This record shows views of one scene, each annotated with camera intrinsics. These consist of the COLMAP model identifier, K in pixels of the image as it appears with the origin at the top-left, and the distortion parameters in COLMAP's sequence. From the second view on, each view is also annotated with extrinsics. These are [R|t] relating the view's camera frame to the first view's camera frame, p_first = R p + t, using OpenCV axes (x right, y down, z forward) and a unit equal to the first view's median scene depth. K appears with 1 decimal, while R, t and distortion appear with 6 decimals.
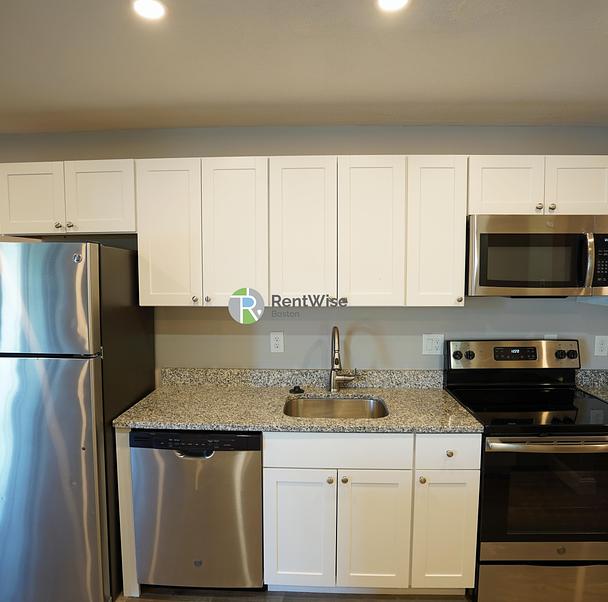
lens RADIAL K [[418.9, 0, 304.0], [0, 418.9, 301.0], [0, 0, 1]] dist [-0.044689, 0.006540]
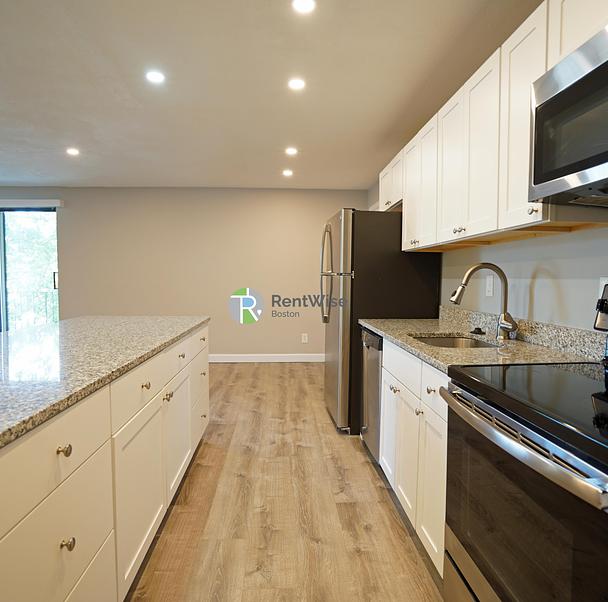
lens RADIAL K [[418.9, 0, 304.0], [0, 418.9, 301.0], [0, 0, 1]] dist [-0.044689, 0.006540]
pose [[0.096808, 0.057246, -0.993655, 0.877147], [-0.078960, 0.995640, 0.049667, 0.120849], [0.992166, 0.073650, 0.100906, 0.474022]]
